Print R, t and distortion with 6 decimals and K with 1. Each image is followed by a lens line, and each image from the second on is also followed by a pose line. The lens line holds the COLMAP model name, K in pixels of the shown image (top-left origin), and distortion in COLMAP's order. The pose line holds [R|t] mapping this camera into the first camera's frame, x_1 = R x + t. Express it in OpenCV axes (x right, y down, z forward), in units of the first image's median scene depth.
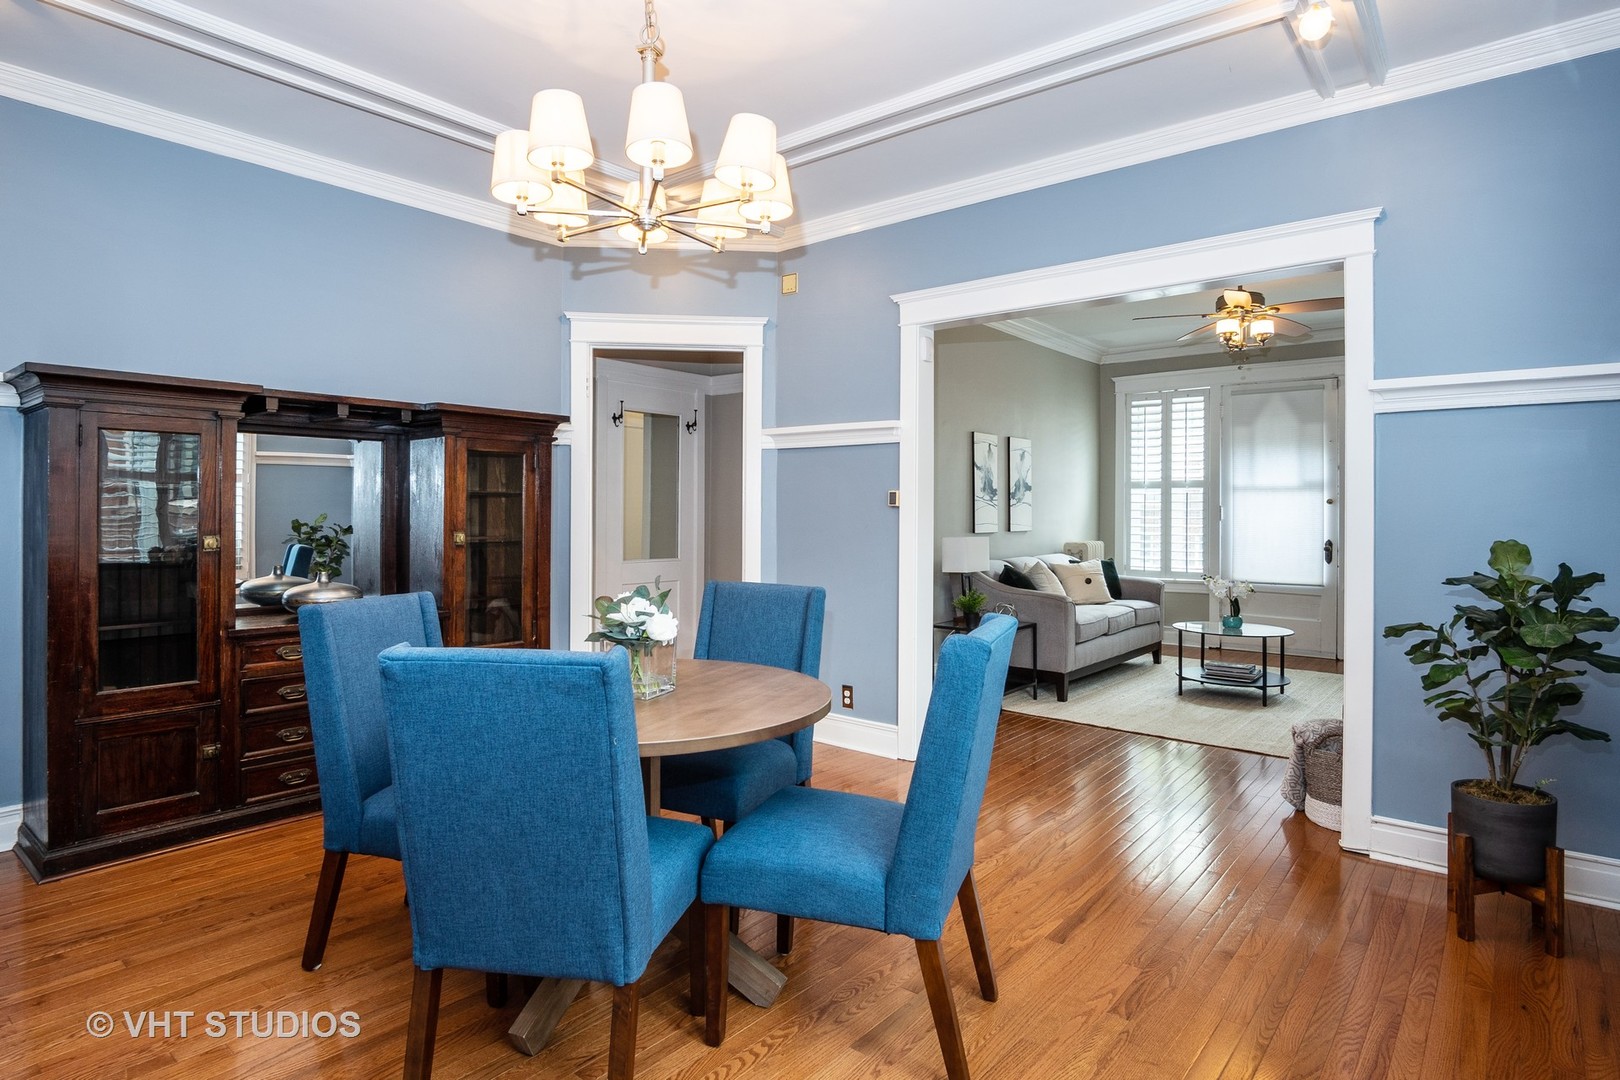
lens RADIAL K [[892.5, 0, 811.0], [0, 892.5, 509.2], [0, 0, 1]] dist [-0.004182, -0.001515]
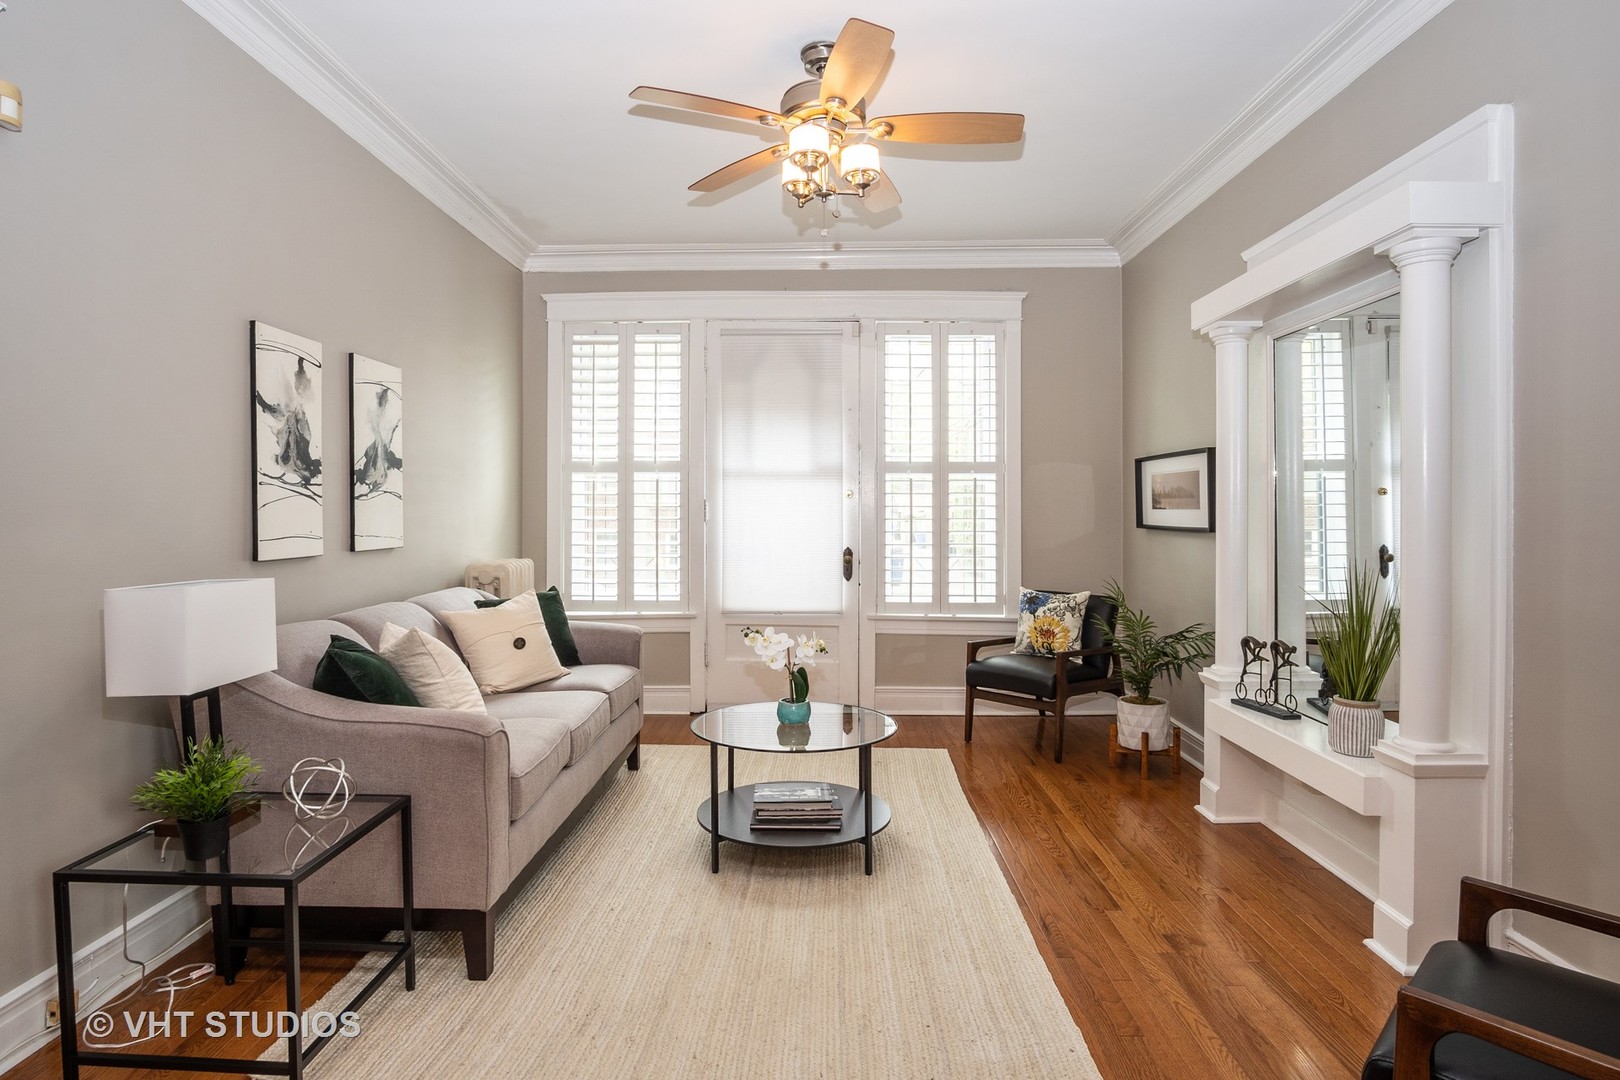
lens RADIAL K [[892.5, 0, 811.0], [0, 892.5, 509.2], [0, 0, 1]] dist [-0.004182, -0.001515]
pose [[0.787420, -0.003915, 0.616404, 0.116921], [0.002450, 0.999992, 0.003222, 0.001573], [-0.616412, -0.001027, 0.787423, 0.455005]]
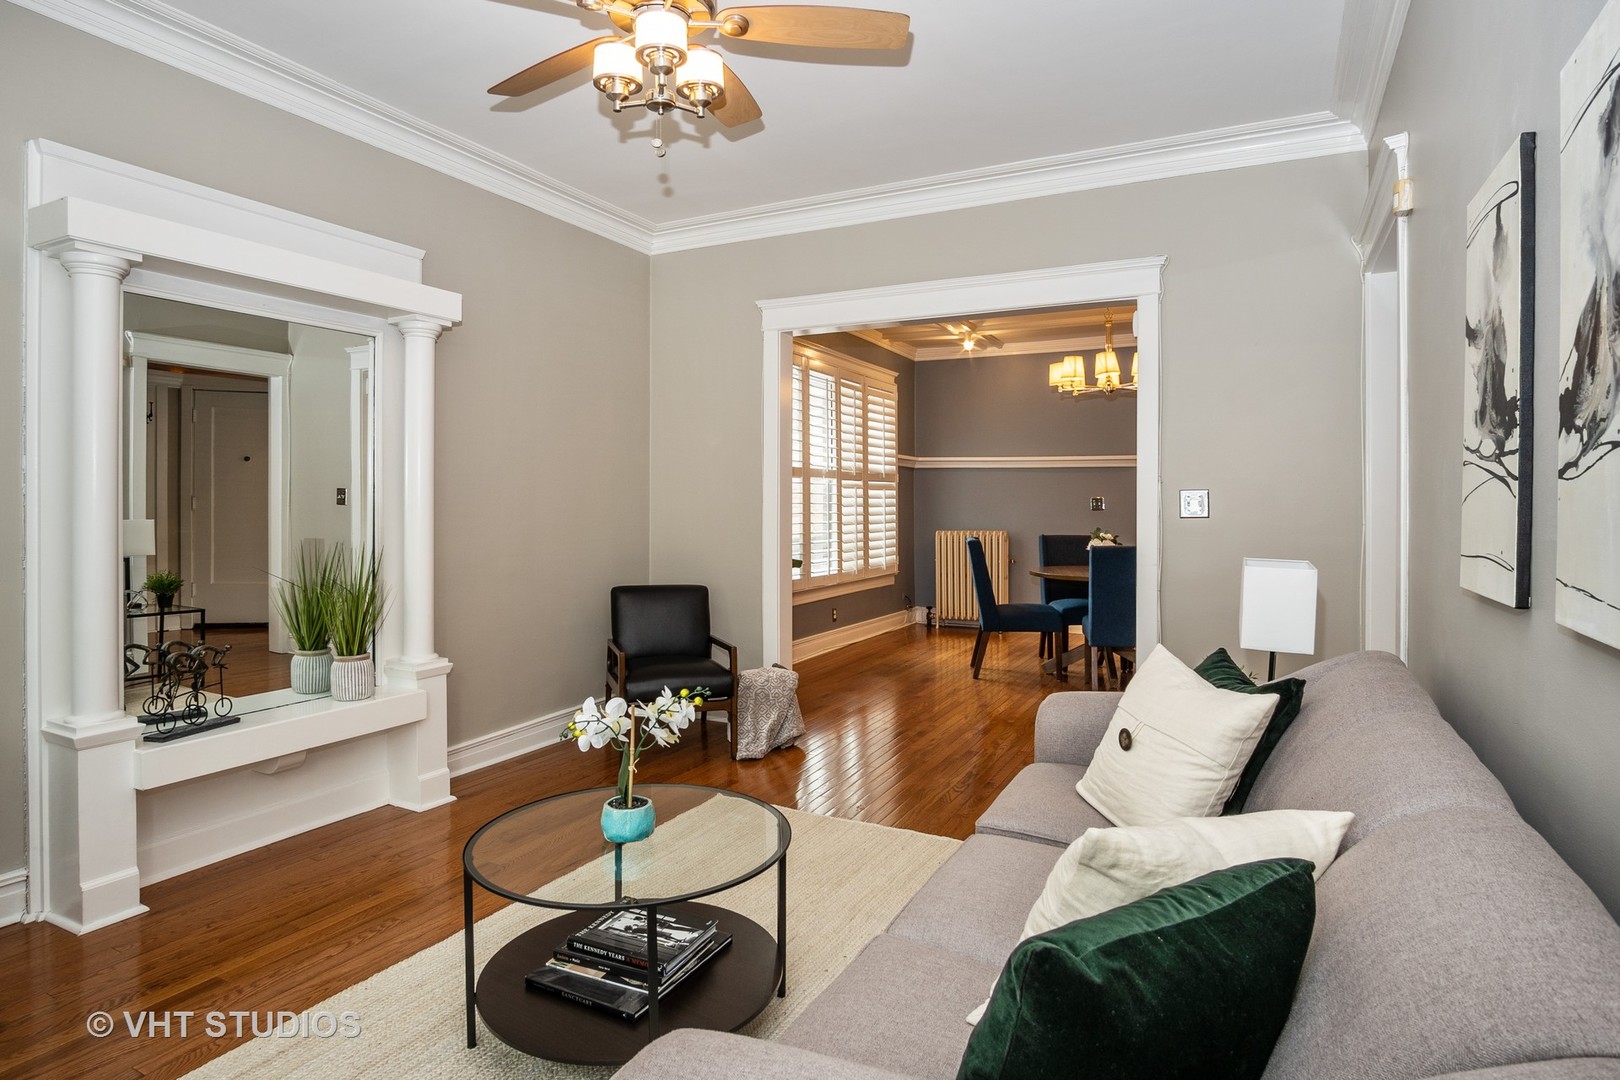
lens RADIAL K [[892.5, 0, 811.0], [0, 892.5, 509.2], [0, 0, 1]] dist [-0.004182, -0.001515]
pose [[-0.983177, -0.008022, -0.182480, 0.387104], [-0.010182, 0.999889, 0.010900, 0.002775], [0.182372, 0.012575, -0.983149, 1.111954]]
